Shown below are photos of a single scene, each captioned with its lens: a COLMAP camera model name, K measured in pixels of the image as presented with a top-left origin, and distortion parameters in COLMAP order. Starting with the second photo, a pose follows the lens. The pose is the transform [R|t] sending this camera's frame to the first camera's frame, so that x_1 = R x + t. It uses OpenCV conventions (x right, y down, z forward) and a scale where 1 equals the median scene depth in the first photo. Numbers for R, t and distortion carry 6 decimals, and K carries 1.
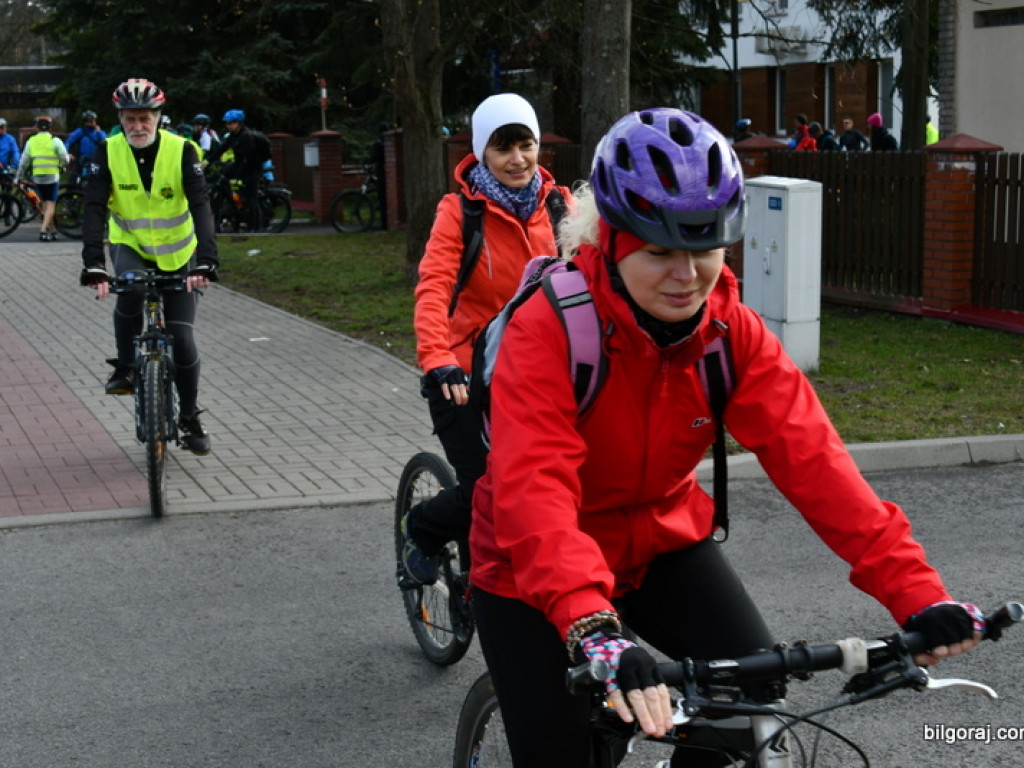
lens RADIAL K [[1830.7, 0, 512.0], [0, 1830.7, 384.0], [0, 0, 1]] dist [-0.019044, 0.147886]
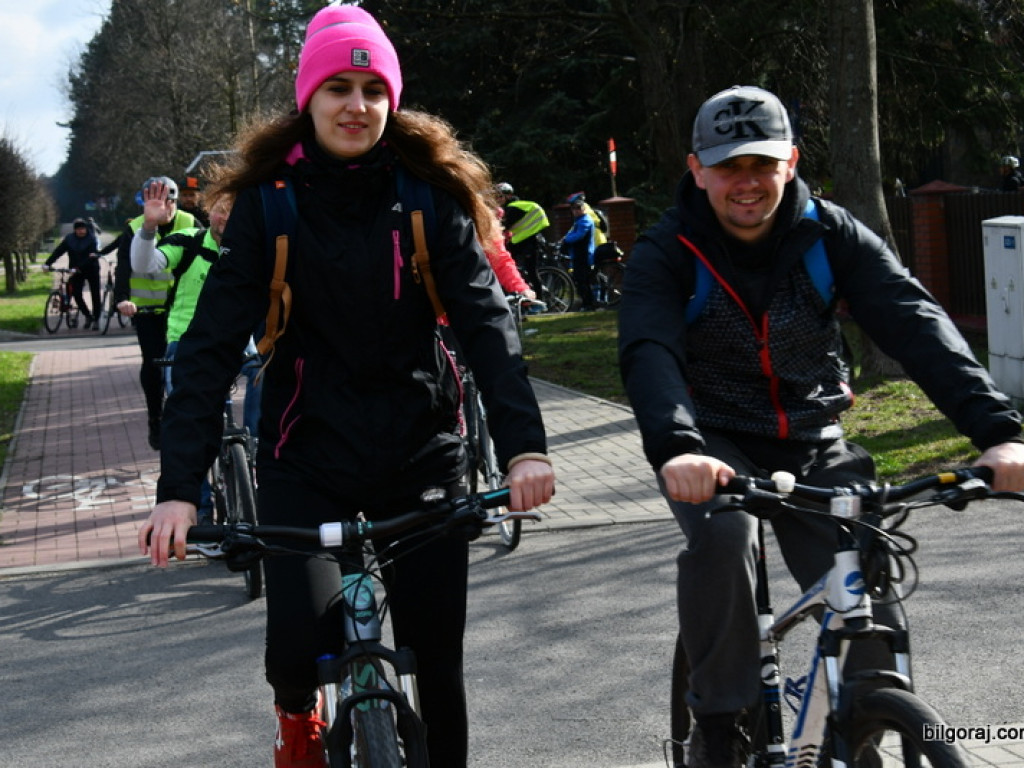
lens RADIAL K [[2324.2, 0, 512.0], [0, 2324.2, 384.0], [0, 0, 1]] dist [-0.039343, 0.546479]
pose [[0.984694, -0.045745, -0.168181, 0.061170], [0.036097, 0.997546, -0.059985, 0.032537], [0.170512, 0.052996, 0.983929, -0.212215]]
